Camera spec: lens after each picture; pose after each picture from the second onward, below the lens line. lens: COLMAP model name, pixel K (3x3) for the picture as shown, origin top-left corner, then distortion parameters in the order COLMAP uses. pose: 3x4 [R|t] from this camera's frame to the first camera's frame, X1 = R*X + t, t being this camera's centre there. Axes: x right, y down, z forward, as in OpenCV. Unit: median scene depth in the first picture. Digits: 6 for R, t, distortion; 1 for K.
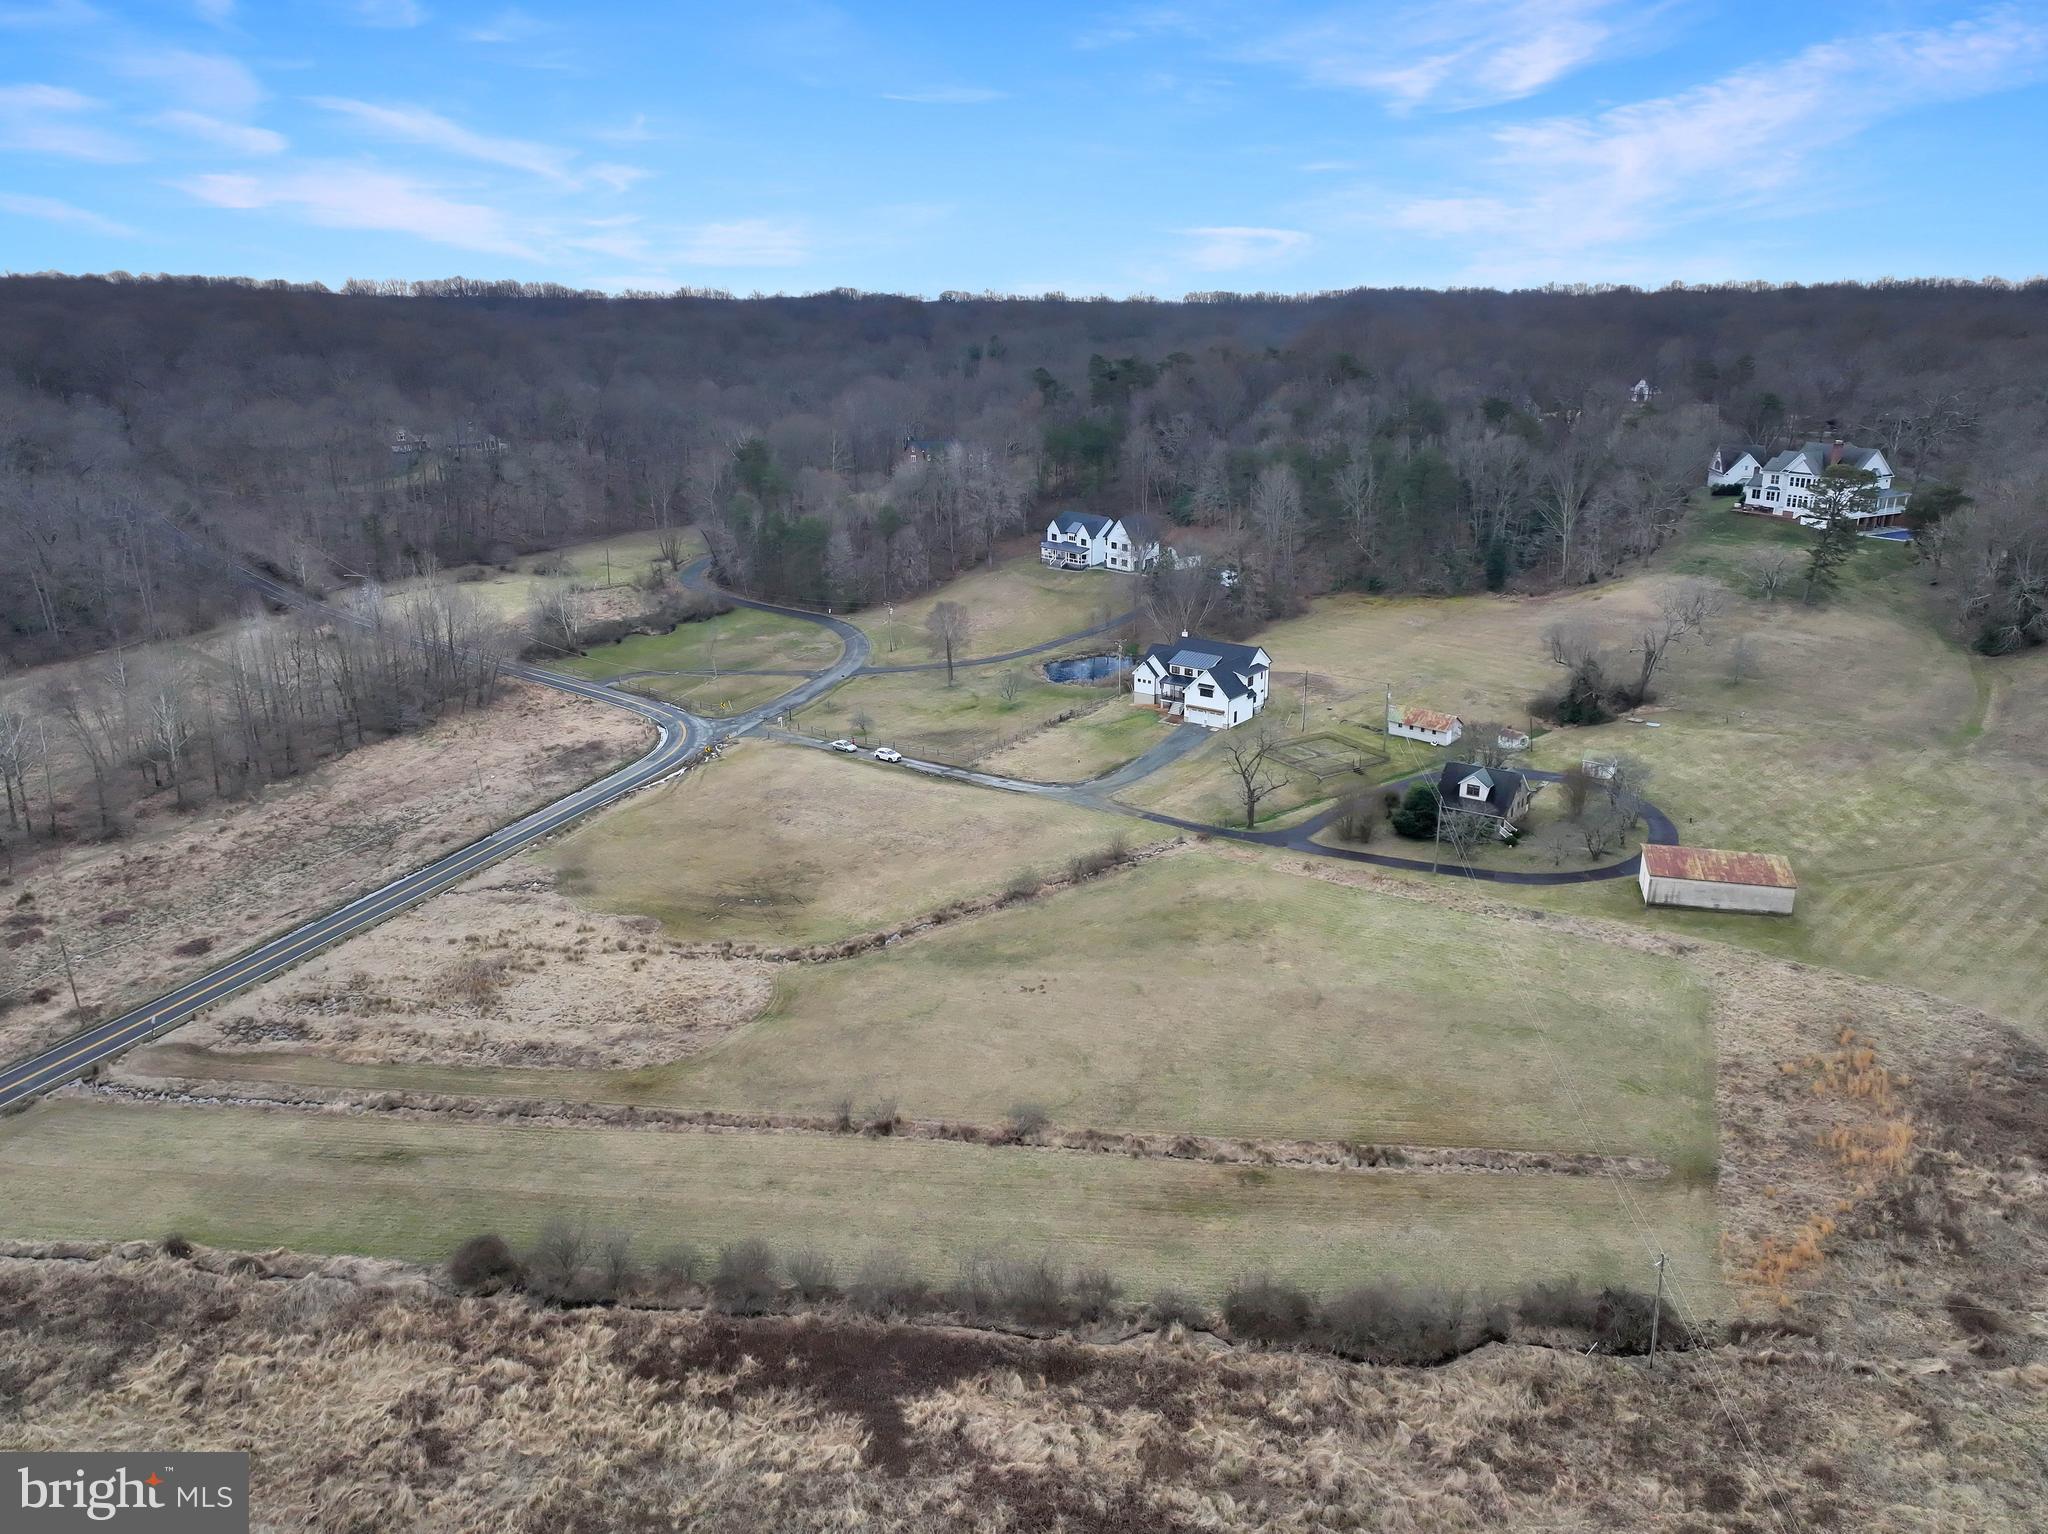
lens RADIAL K [[1440.3, 0, 1028.6], [0, 1440.3, 761.4], [0, 0, 1]] dist [0.003554, 0.001947]
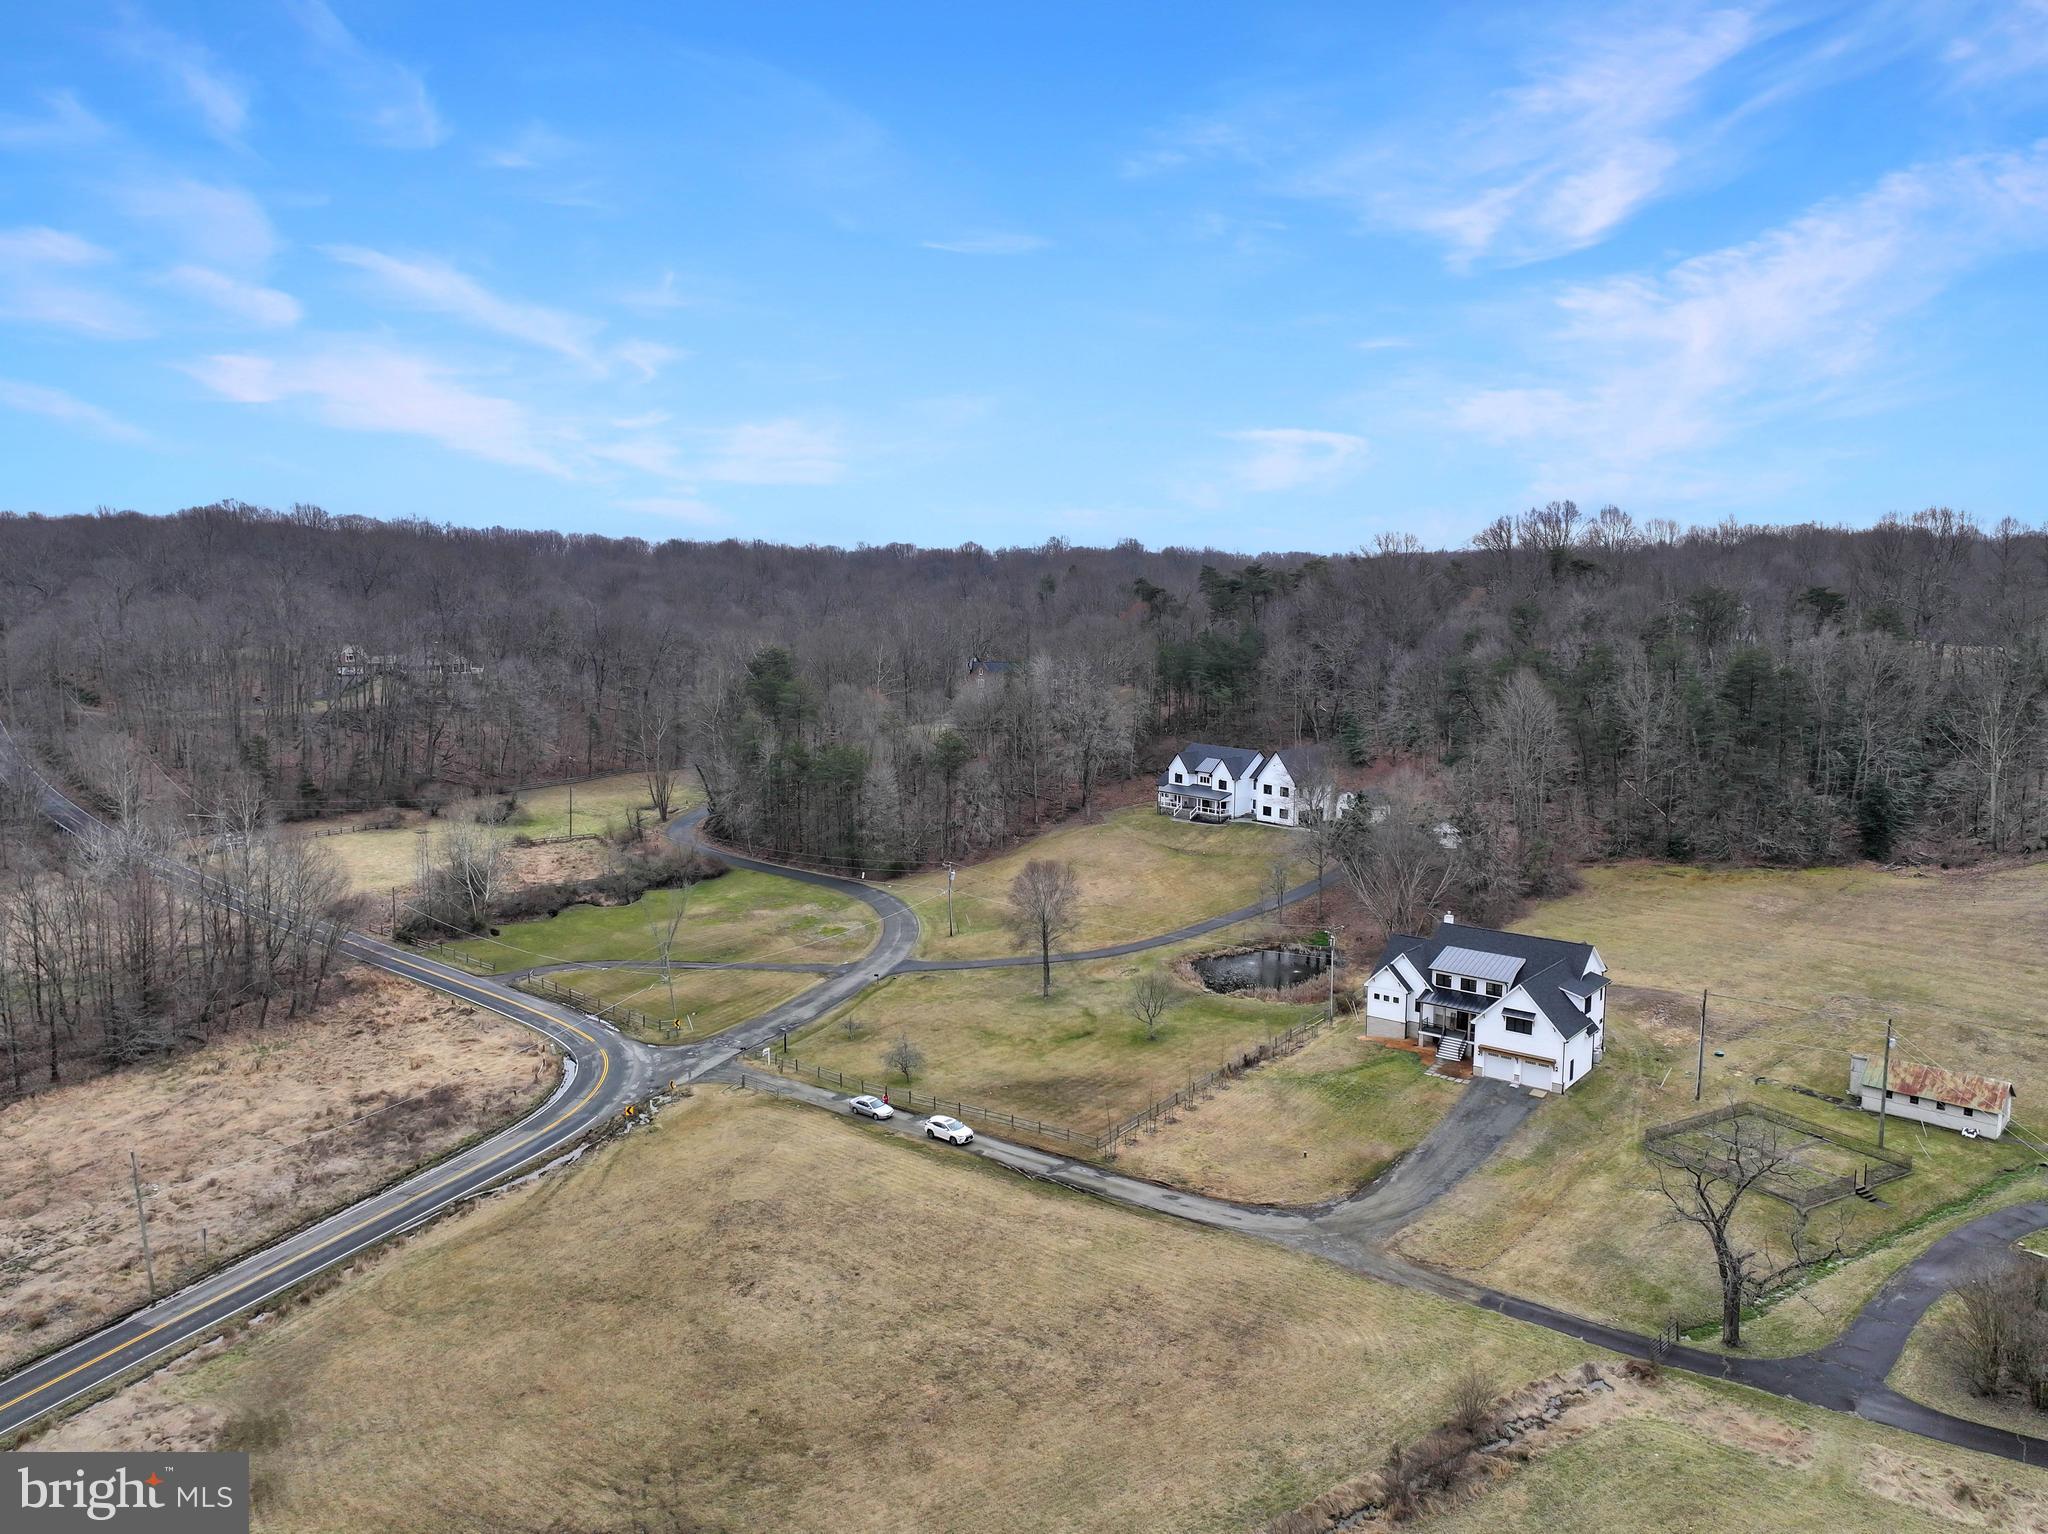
lens RADIAL K [[1440.3, 0, 1028.6], [0, 1440.3, 761.4], [0, 0, 1]] dist [0.003554, 0.001947]
pose [[0.999441, 0.013029, -0.030803, -0.046757], [-0.018635, 0.981725, -0.189391, -0.035269], [0.027773, 0.189859, 0.981418, 0.387553]]
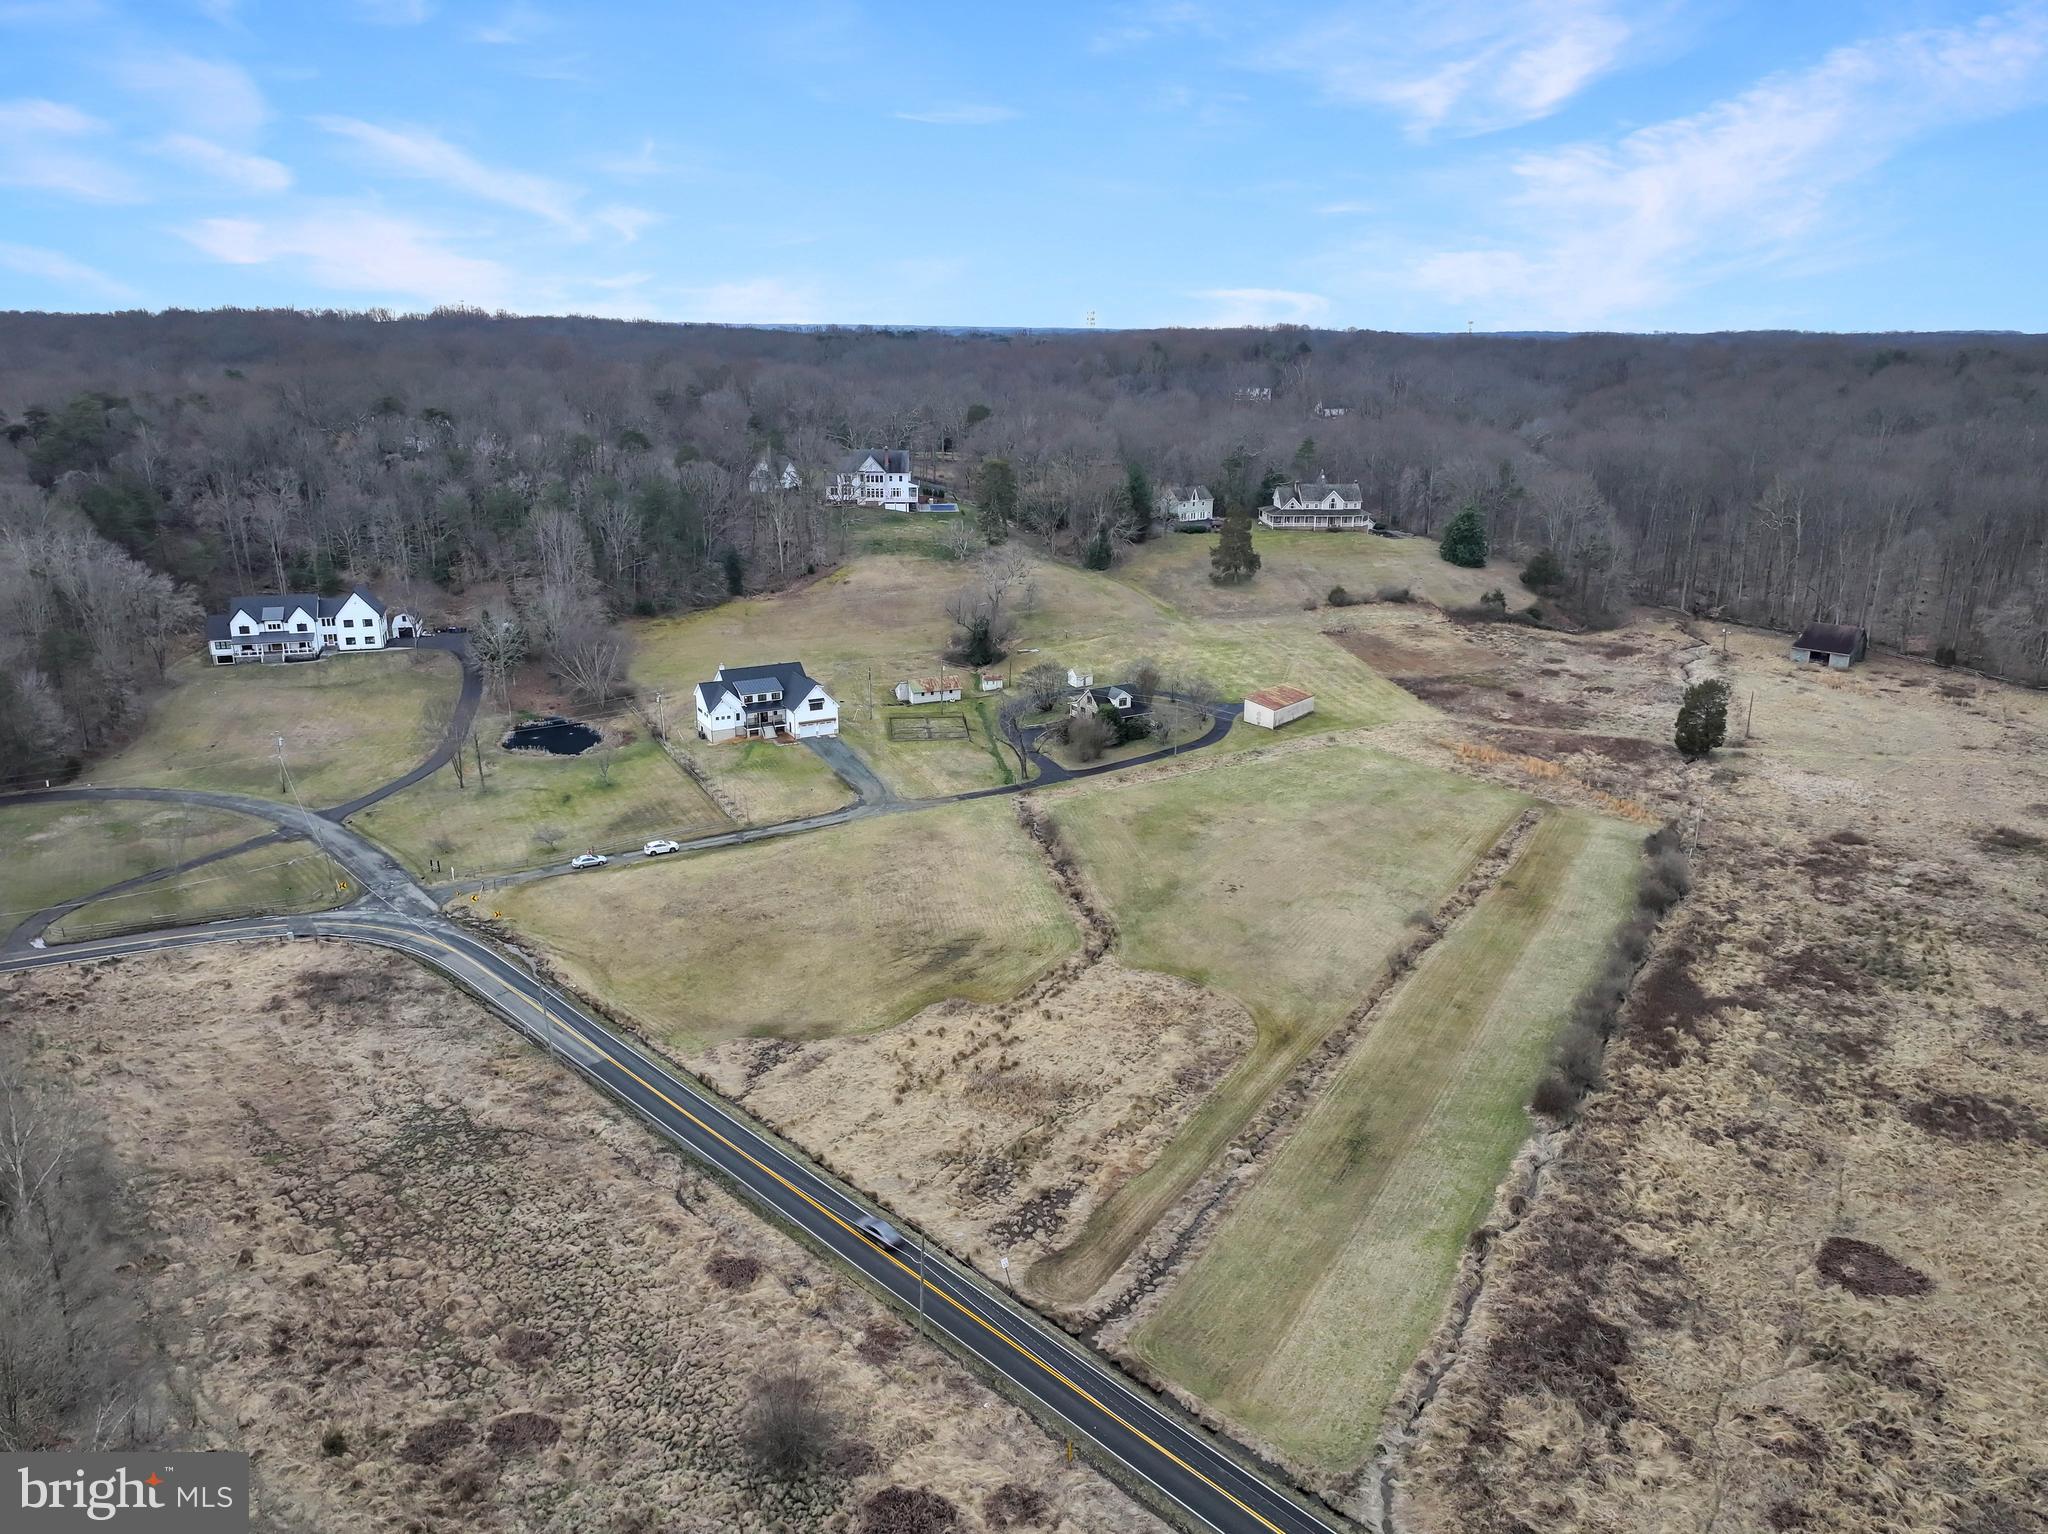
lens RADIAL K [[1440.3, 0, 1028.6], [0, 1440.3, 761.4], [0, 0, 1]] dist [0.003554, 0.001947]
pose [[0.408963, -0.258730, 0.875105, -0.718622], [0.267239, 0.950879, 0.156245, -0.124644], [-0.872544, 0.169963, 0.458017, 0.327672]]
